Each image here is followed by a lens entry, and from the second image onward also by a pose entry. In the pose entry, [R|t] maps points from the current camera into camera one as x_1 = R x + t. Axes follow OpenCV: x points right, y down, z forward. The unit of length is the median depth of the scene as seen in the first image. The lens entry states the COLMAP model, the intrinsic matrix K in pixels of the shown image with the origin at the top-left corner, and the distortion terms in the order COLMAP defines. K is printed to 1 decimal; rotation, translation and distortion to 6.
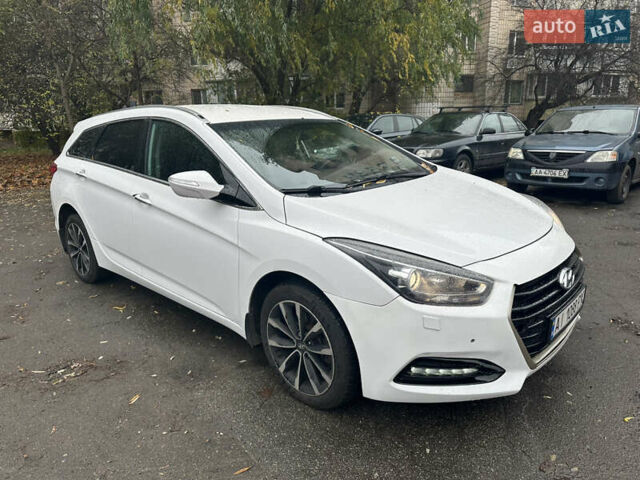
lens RADIAL K [[460.0, 0, 323.1], [0, 460.0, 239.9], [0, 0, 1]] dist [0.032817, -0.039192]
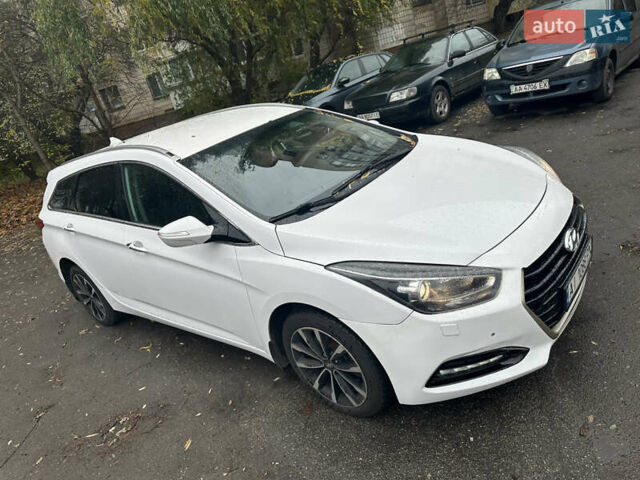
lens RADIAL K [[460.0, 0, 316.2], [0, 460.0, 240.9], [0, 0, 1]] dist [0.032817, -0.039192]
pose [[0.968762, -0.246185, -0.029882, 0.019342], [0.247986, 0.960872, 0.123401, -0.141842], [-0.001667, -0.126956, 0.991907, 0.011361]]
